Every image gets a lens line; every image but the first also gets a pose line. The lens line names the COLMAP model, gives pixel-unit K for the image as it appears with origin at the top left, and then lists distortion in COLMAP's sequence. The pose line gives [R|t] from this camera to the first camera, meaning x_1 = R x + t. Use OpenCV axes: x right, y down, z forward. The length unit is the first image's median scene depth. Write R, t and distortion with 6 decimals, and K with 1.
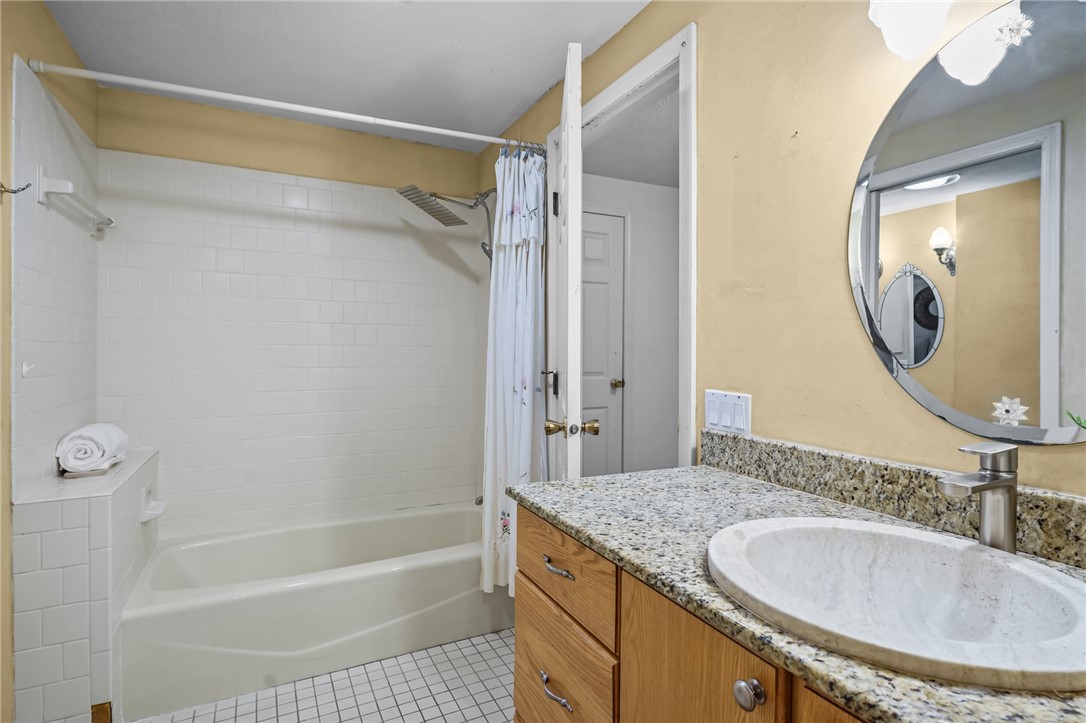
lens RADIAL K [[559.0, 0, 540.8], [0, 559.0, 357.6], [0, 0, 1]] dist [0.003493, -0.001006]
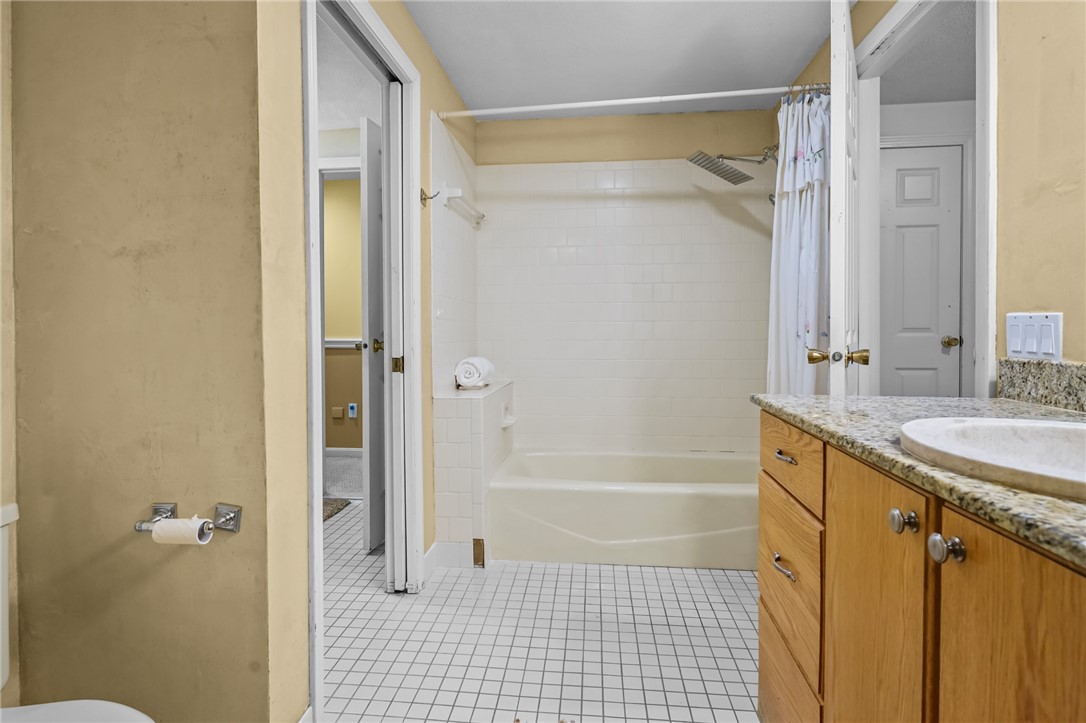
lens RADIAL K [[559.0, 0, 540.8], [0, 559.0, 357.6], [0, 0, 1]] dist [0.003493, -0.001006]
pose [[0.838296, 0.009162, -0.545139, 0.158426], [0.003172, 0.999760, 0.021680, 0.104038], [0.545206, -0.019904, 0.838066, -0.143332]]
